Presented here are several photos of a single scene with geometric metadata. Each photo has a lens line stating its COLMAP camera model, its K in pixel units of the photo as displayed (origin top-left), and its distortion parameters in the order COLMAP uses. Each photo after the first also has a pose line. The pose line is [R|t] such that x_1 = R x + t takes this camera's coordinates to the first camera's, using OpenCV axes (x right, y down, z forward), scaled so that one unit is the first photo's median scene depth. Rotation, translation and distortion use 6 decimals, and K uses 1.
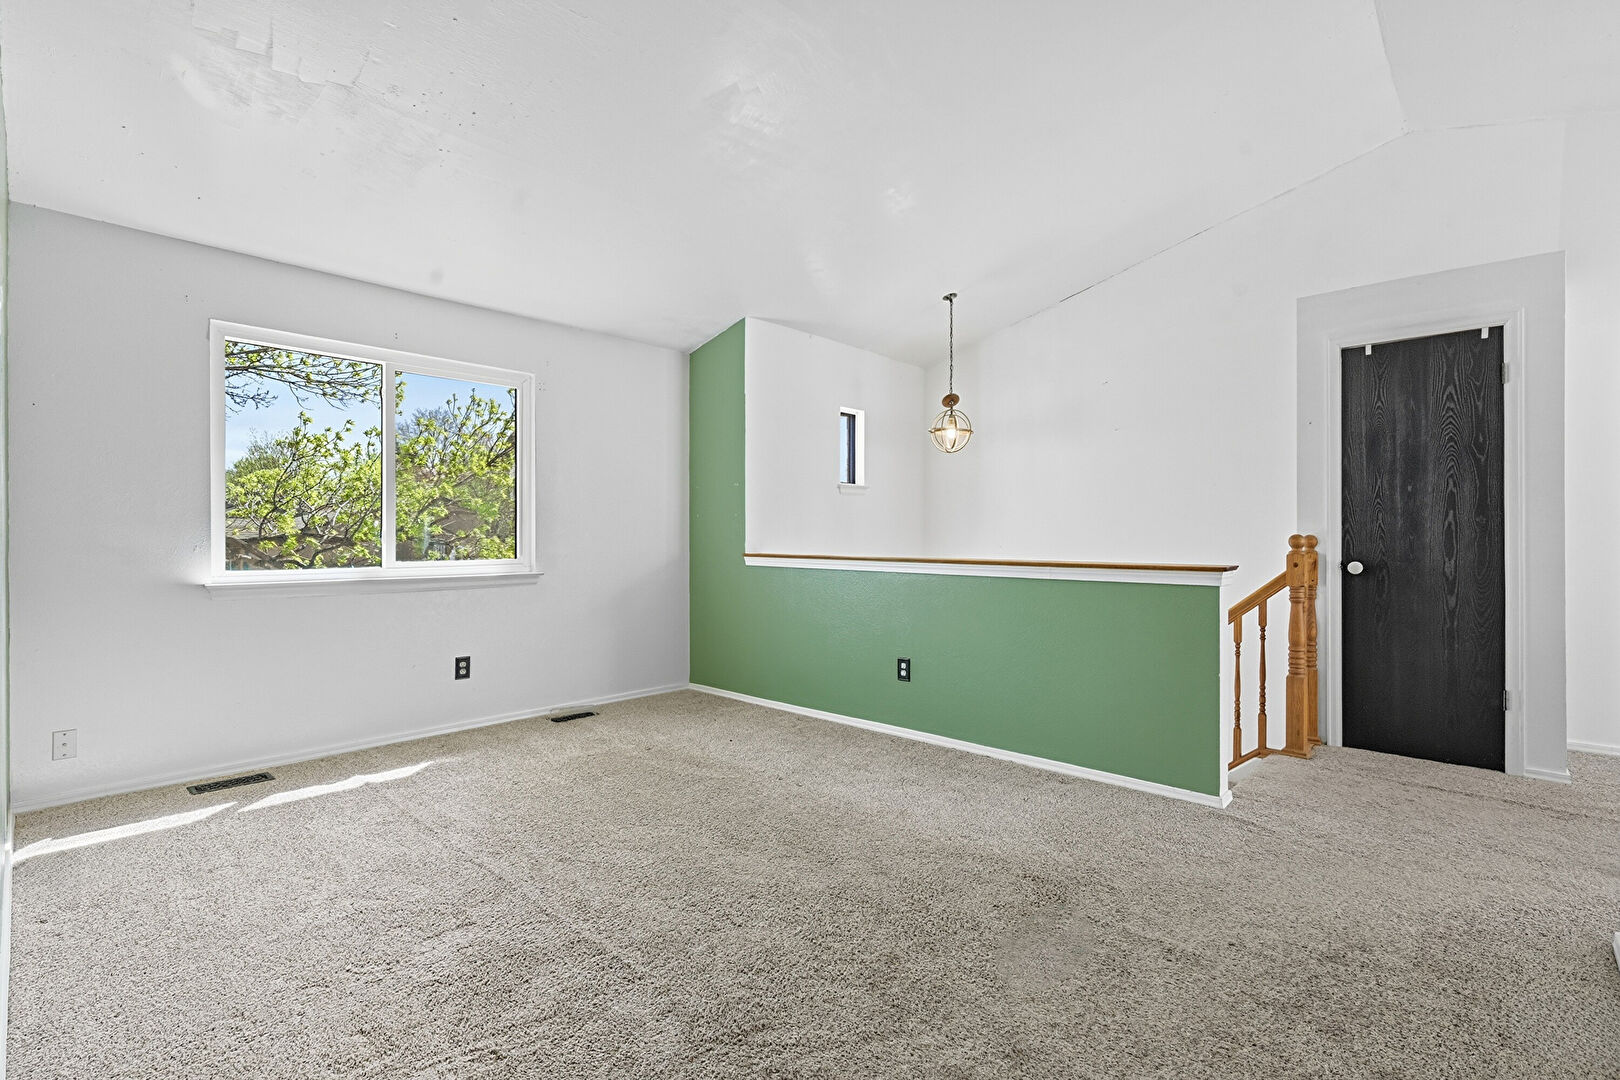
lens RADIAL K [[737.9, 0, 815.0], [0, 737.9, 544.3], [0, 0, 1]] dist [-0.001437, -0.000095]
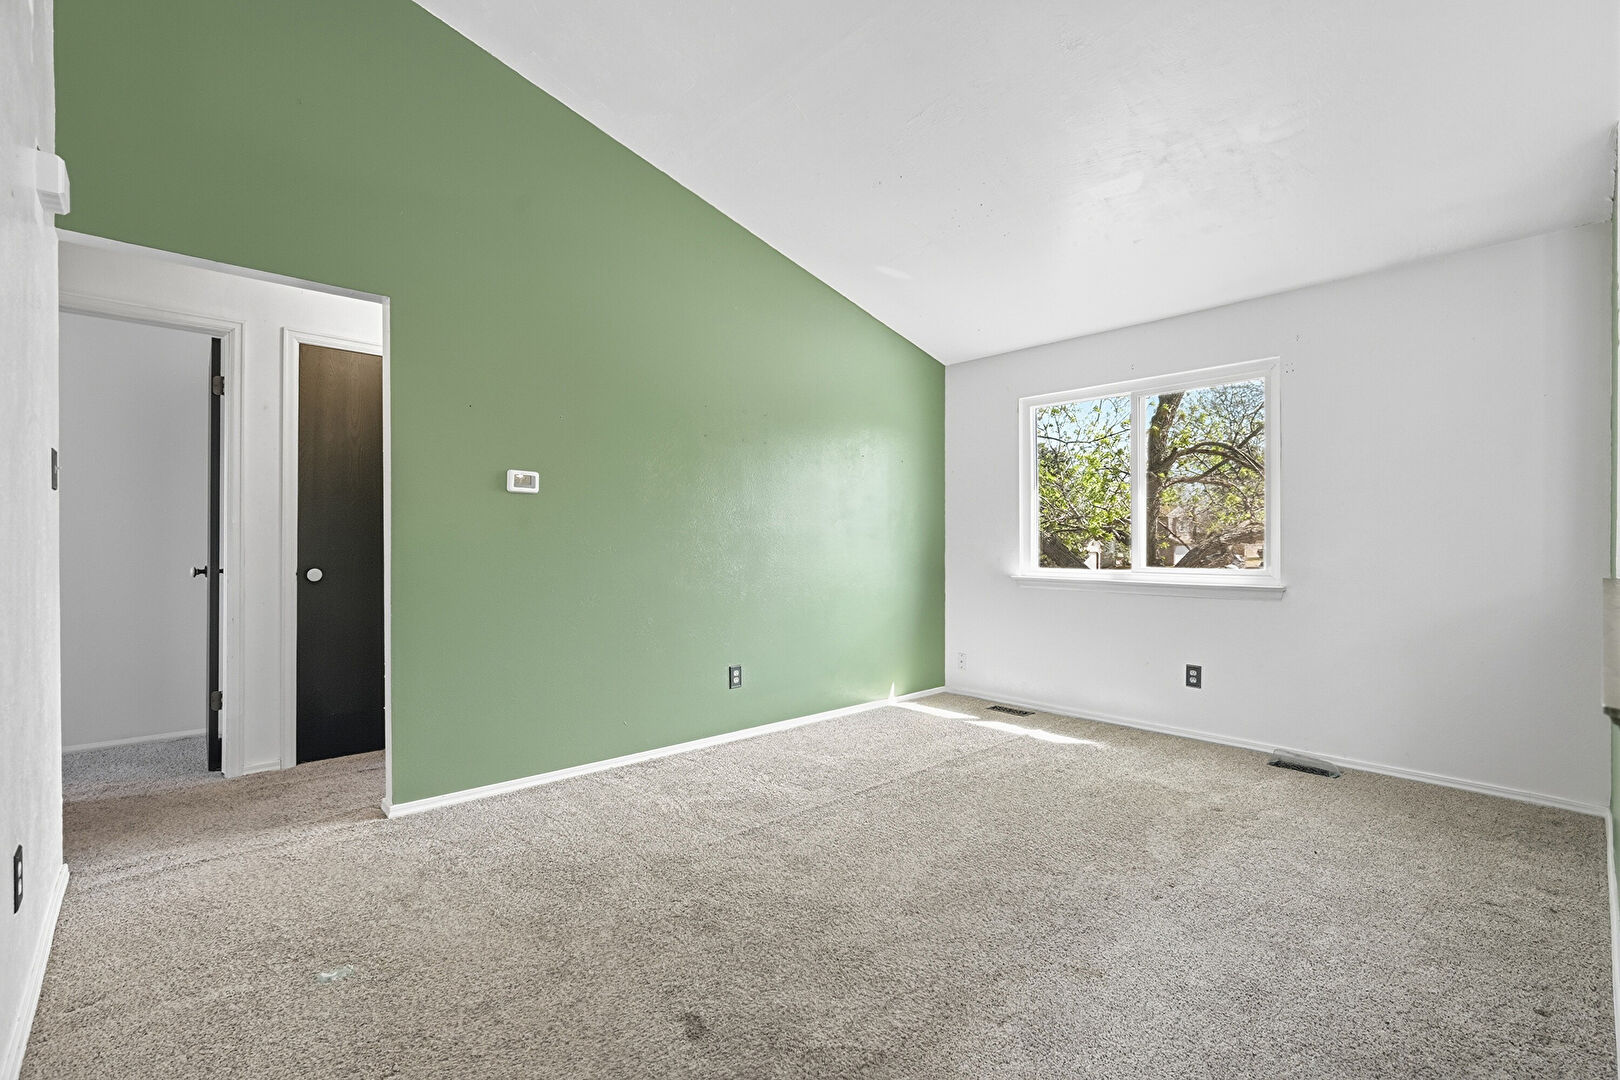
lens RADIAL K [[737.9, 0, 817.4], [0, 737.9, 532.3], [0, 0, 1]] dist [-0.001437, -0.000095]
pose [[-0.087507, -0.012015, -0.996091, 0.622132], [-0.006289, 0.999914, -0.011509, -0.013192], [0.996144, 0.005257, -0.087575, 0.638519]]
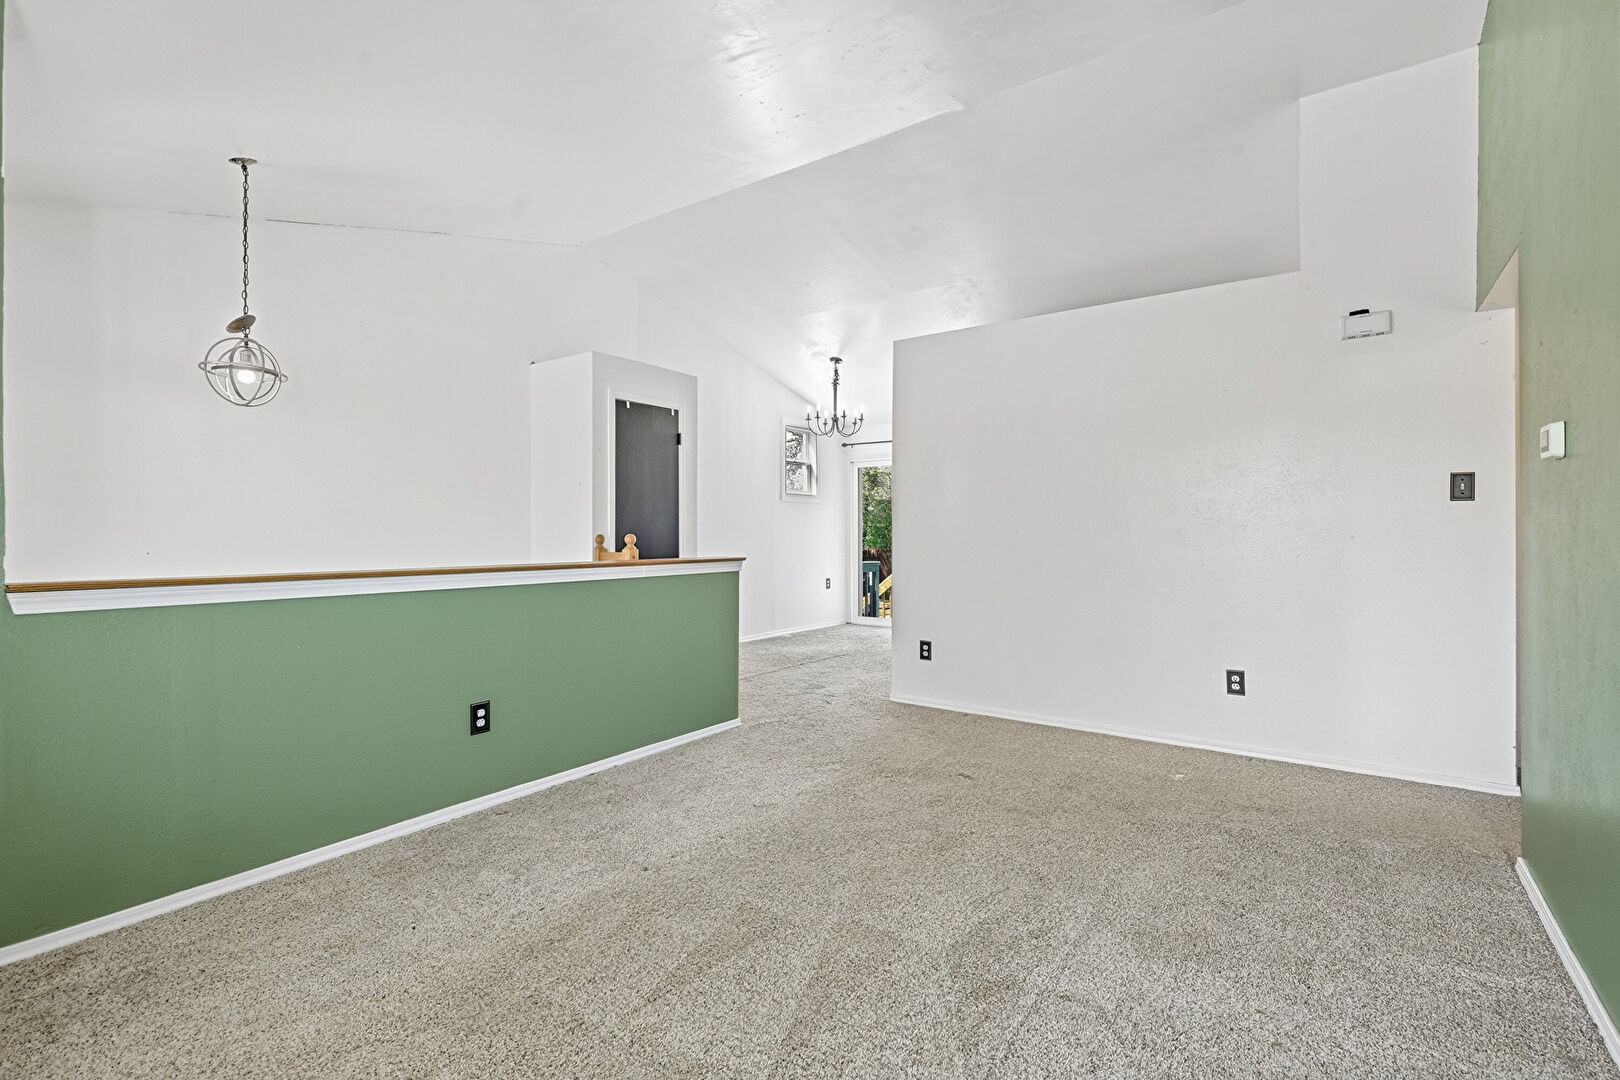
lens RADIAL K [[737.9, 0, 811.4], [0, 737.9, 535.3], [0, 0, 1]] dist [-0.001437, -0.000095]
pose [[-0.120080, -0.007390, 0.992737, -0.707583], [0.007452, 0.999937, 0.008345, -0.019544], [-0.992736, 0.008400, -0.120017, 0.815272]]
